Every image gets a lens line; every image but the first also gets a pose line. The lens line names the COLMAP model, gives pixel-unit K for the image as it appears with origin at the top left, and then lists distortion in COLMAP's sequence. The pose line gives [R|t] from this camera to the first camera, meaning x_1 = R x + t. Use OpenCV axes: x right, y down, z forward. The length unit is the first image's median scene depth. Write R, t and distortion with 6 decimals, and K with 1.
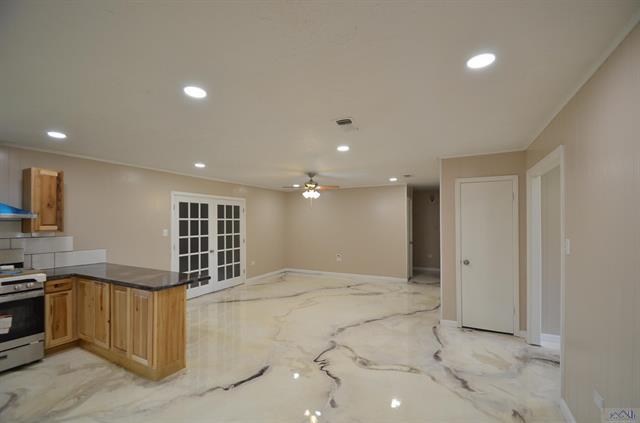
lens RADIAL K [[274.8, 0, 323.3], [0, 274.8, 216.6], [0, 0, 1]] dist [-0.001522, -0.000096]
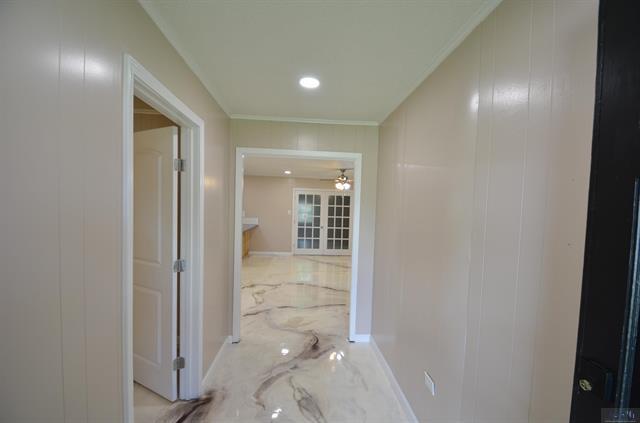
lens RADIAL K [[274.8, 0, 322.0], [0, 274.8, 215.4], [0, 0, 1]] dist [-0.001522, -0.000096]
pose [[0.520800, 0.046083, -0.852434, 1.464863], [-0.017914, 0.998912, 0.043056, -0.001238], [0.853491, -0.007153, 0.521059, 0.408603]]
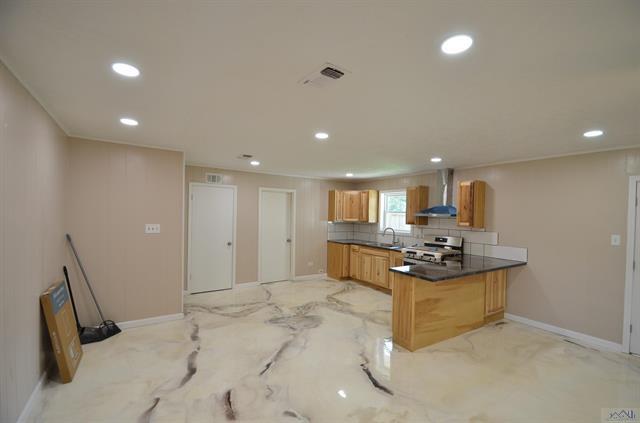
lens RADIAL K [[274.8, 0, 322.1], [0, 274.8, 214.6], [0, 0, 1]] dist [-0.001522, -0.000096]
pose [[-0.492461, -0.009885, -0.870279, 0.532662], [-0.009352, 0.999938, -0.006066, 0.009325], [0.870284, 0.005151, -0.492523, 1.036577]]
